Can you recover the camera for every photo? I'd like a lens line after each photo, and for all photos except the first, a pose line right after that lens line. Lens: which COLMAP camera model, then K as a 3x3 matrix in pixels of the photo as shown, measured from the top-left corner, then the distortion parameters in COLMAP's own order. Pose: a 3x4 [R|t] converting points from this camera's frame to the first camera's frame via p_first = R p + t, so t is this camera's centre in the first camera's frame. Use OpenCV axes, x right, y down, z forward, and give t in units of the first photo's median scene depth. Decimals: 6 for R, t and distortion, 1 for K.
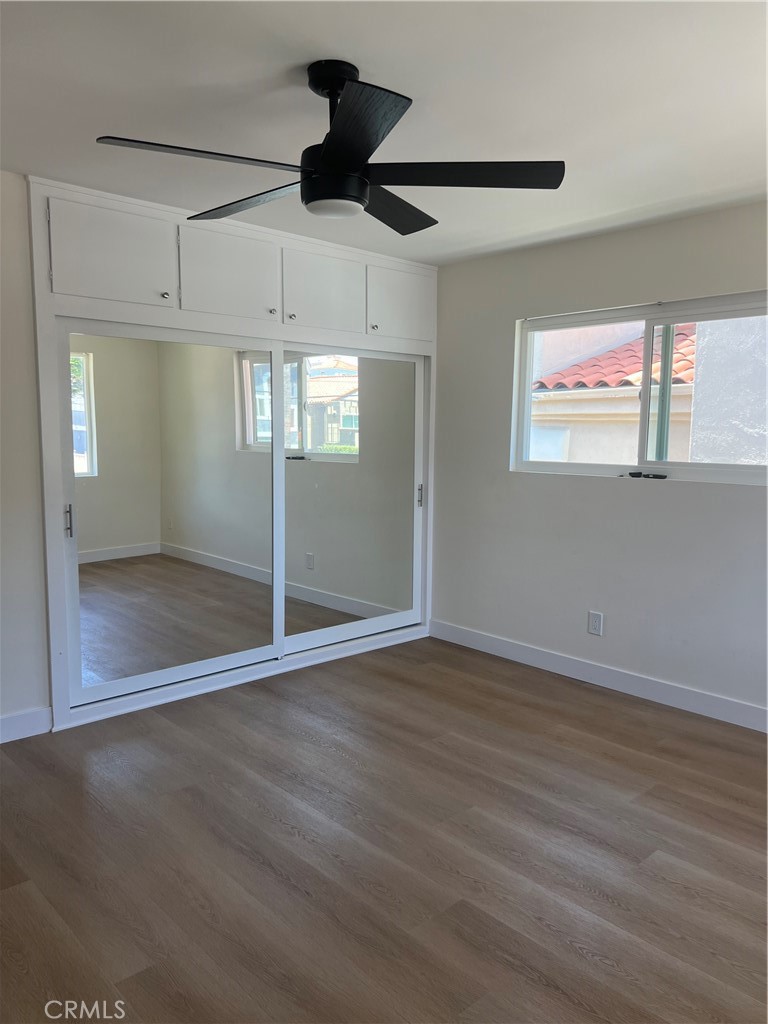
lens RADIAL K [[760.9, 0, 385.9], [0, 760.9, 505.8], [0, 0, 1]] dist [0.003347, -0.026525]
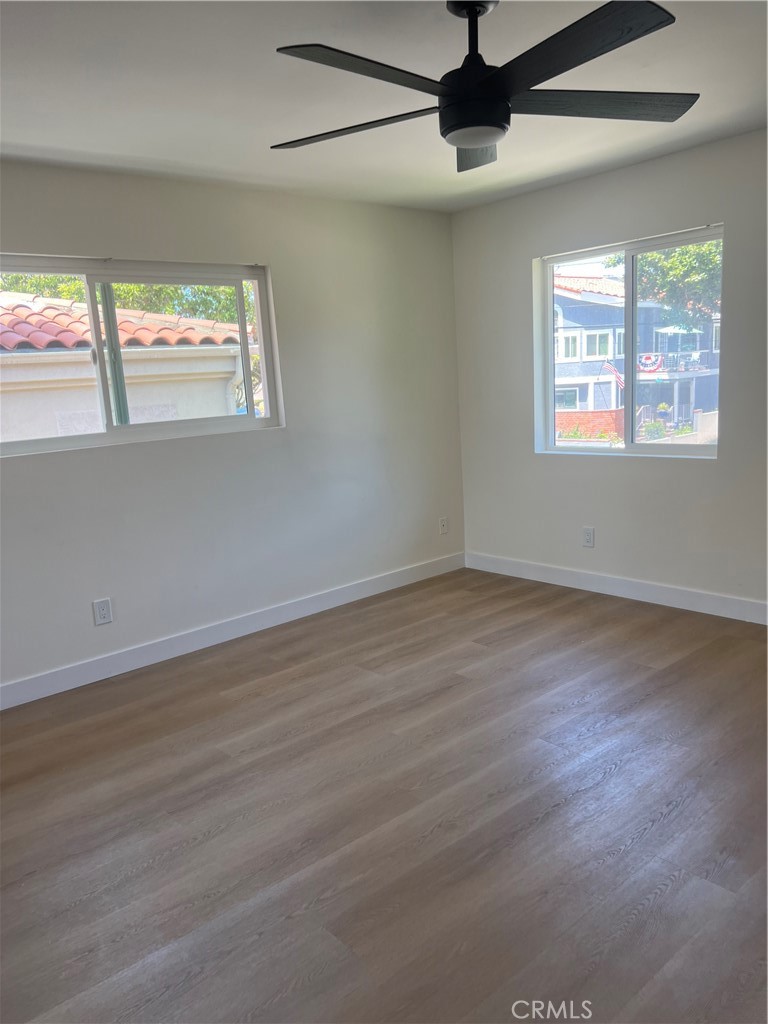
lens RADIAL K [[760.9, 0, 386.0], [0, 760.9, 521.8], [0, 0, 1]] dist [0.003347, -0.026525]
pose [[0.036383, -0.204835, 0.978120, -0.648518], [0.175080, 0.964937, 0.195562, -0.075779], [-0.983882, 0.164134, 0.070969, 0.659051]]
